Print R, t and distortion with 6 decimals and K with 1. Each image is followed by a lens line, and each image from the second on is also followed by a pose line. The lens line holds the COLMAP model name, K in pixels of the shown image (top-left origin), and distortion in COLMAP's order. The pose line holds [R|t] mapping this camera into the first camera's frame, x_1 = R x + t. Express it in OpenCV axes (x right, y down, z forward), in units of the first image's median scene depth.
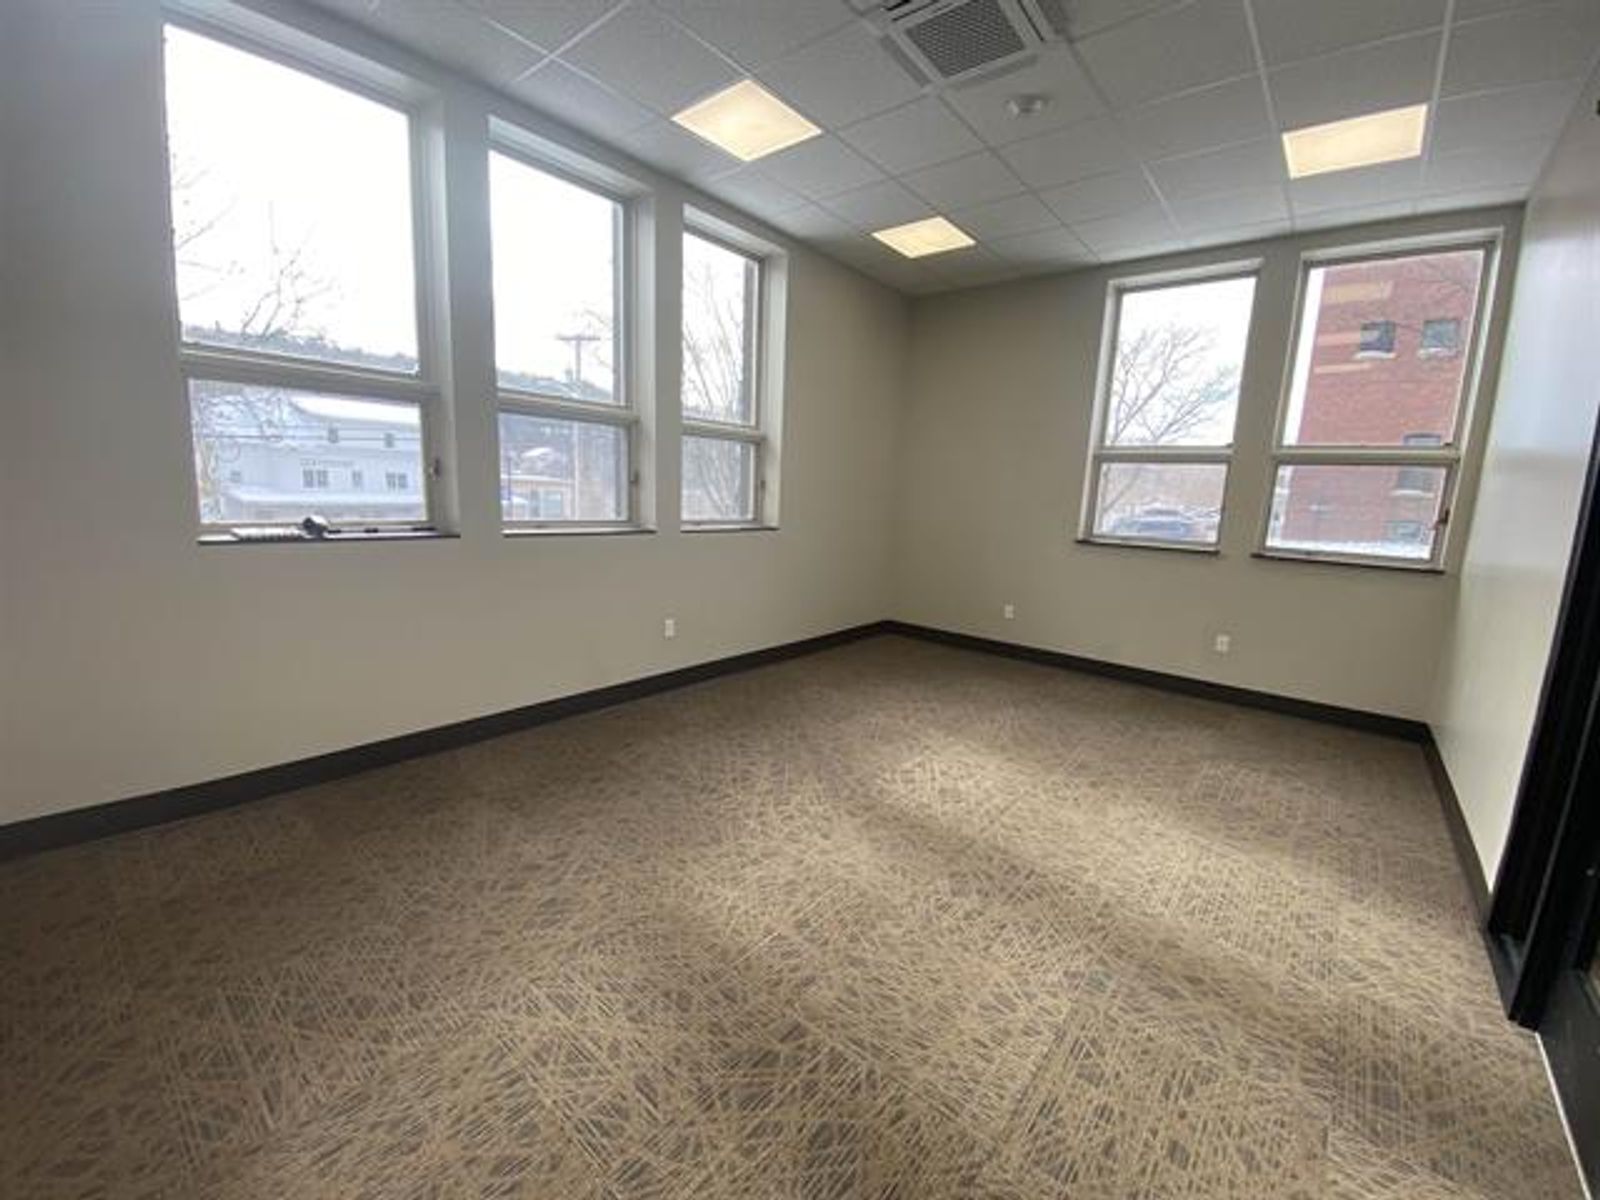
lens RADIAL K [[632.8, 0, 792.1], [0, 632.8, 596.9], [0, 0, 1]] dist [0.016044, -0.020029]
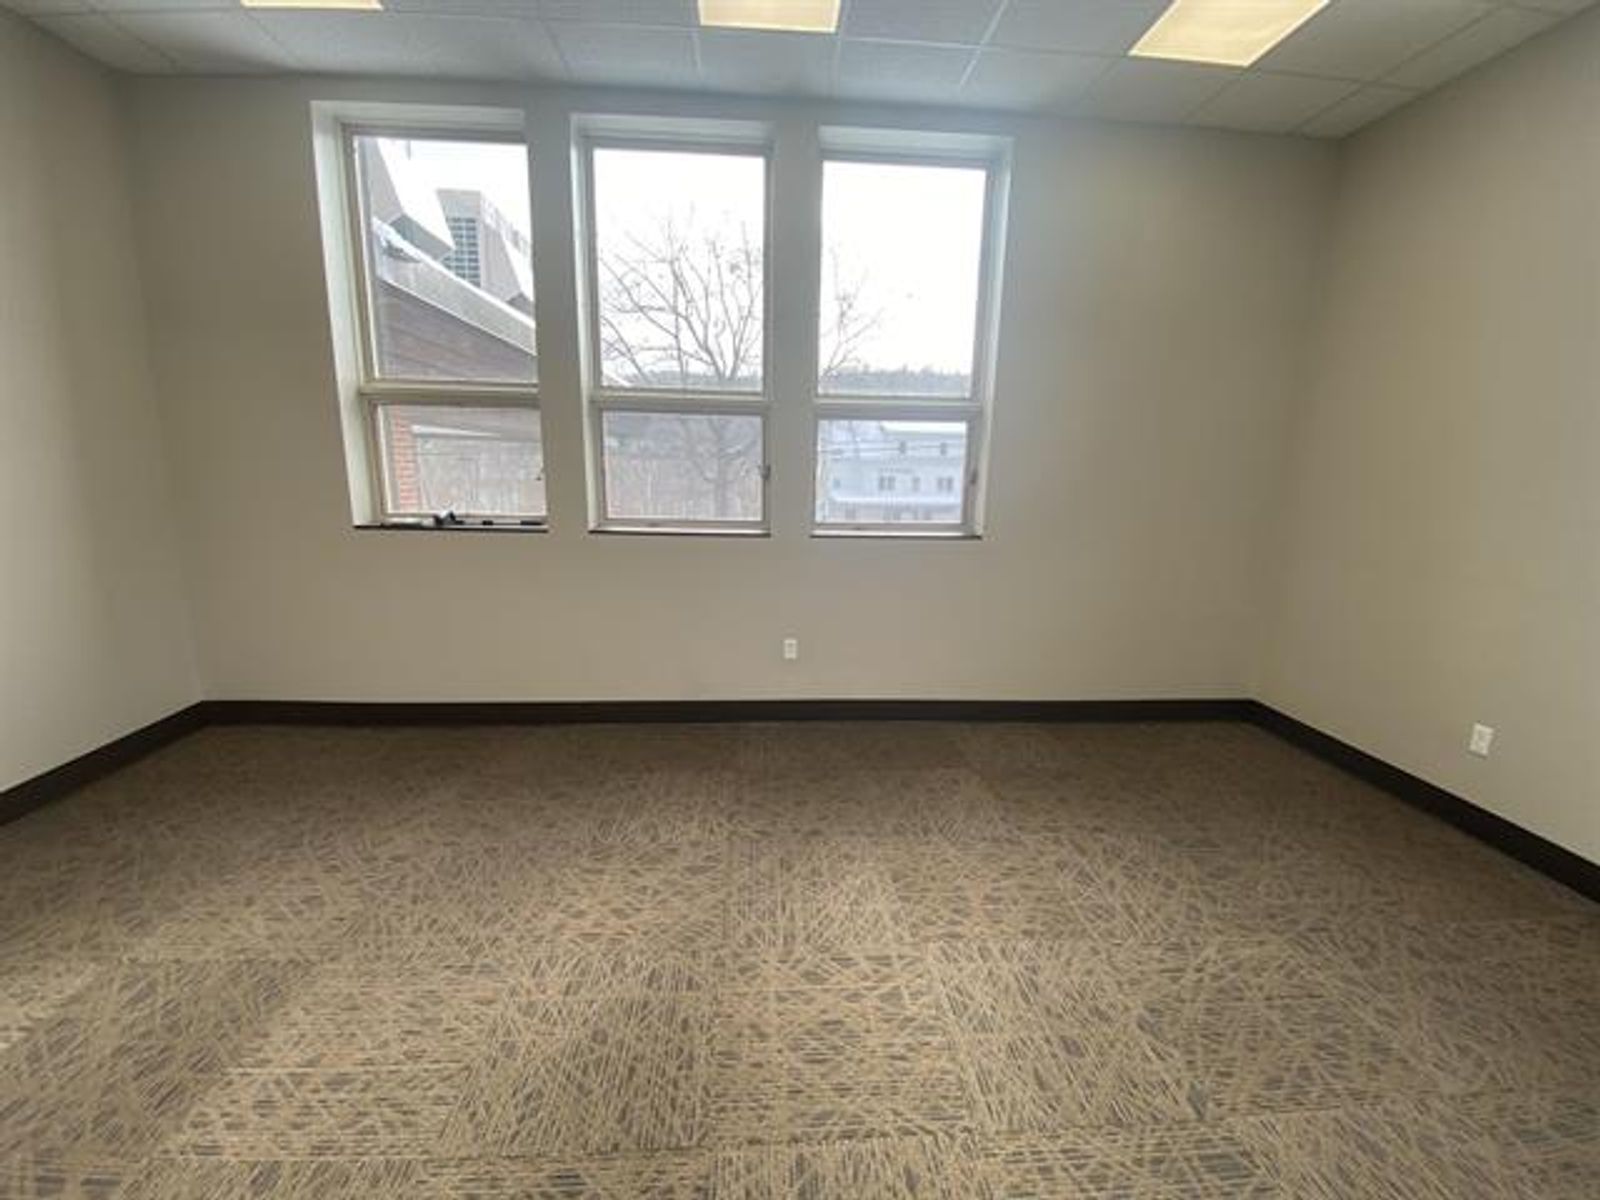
lens RADIAL K [[632.8, 0, 792.1], [0, 632.8, 596.9], [0, 0, 1]] dist [0.016044, -0.020029]
pose [[0.698881, 0.110283, -0.706685, 0.477415], [-0.111653, 0.992750, 0.044505, -0.070729], [0.706470, 0.047800, 0.706127, 0.486306]]
